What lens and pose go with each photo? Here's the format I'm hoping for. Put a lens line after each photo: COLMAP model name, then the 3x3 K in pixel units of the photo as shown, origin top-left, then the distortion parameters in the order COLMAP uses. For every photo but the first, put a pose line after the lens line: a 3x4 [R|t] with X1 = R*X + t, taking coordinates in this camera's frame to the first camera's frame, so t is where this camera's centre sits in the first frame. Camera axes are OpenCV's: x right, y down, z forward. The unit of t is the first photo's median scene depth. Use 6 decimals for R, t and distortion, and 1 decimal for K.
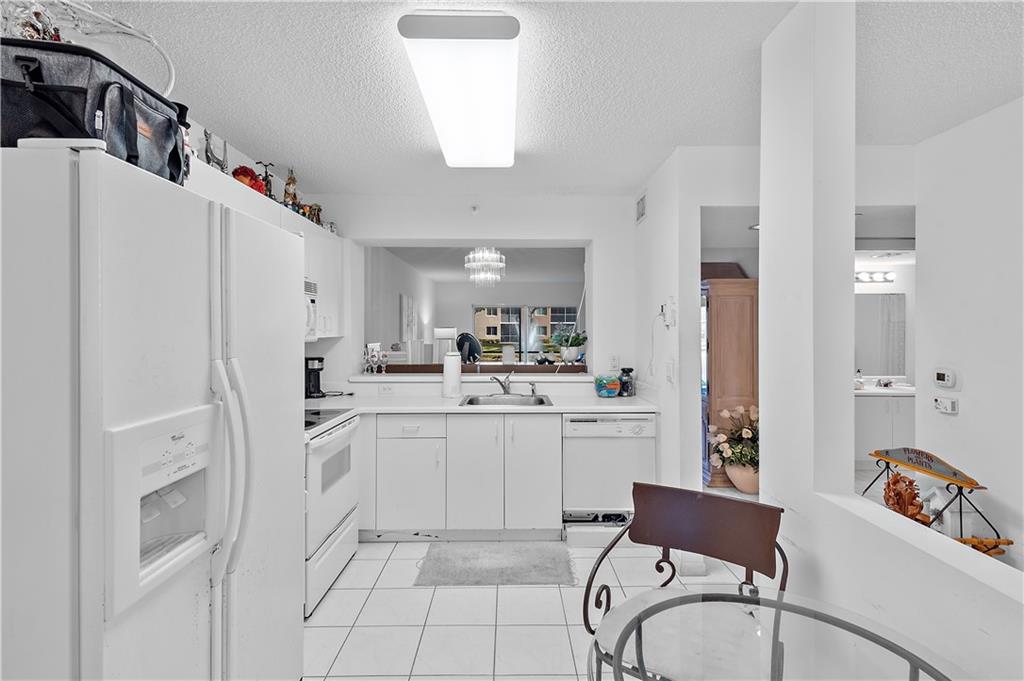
lens RADIAL K [[489.7, 0, 515.9], [0, 489.7, 334.3], [0, 0, 1]] dist [0.019195, -0.001788]
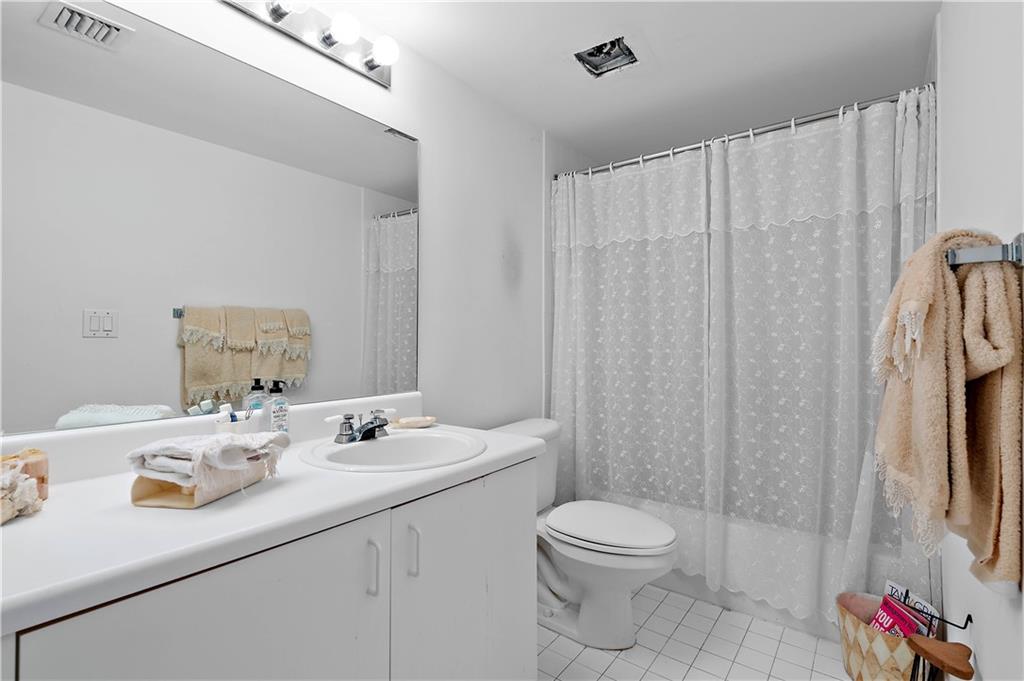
lens RADIAL K [[489.7, 0, 510.7], [0, 489.7, 341.9], [0, 0, 1]] dist [0.019195, -0.001788]
pose [[0.614870, 0.004171, 0.788617, 0.580956], [0.006130, 0.999931, -0.010068, 0.056340], [-0.788605, 0.011025, 0.614802, 0.769604]]
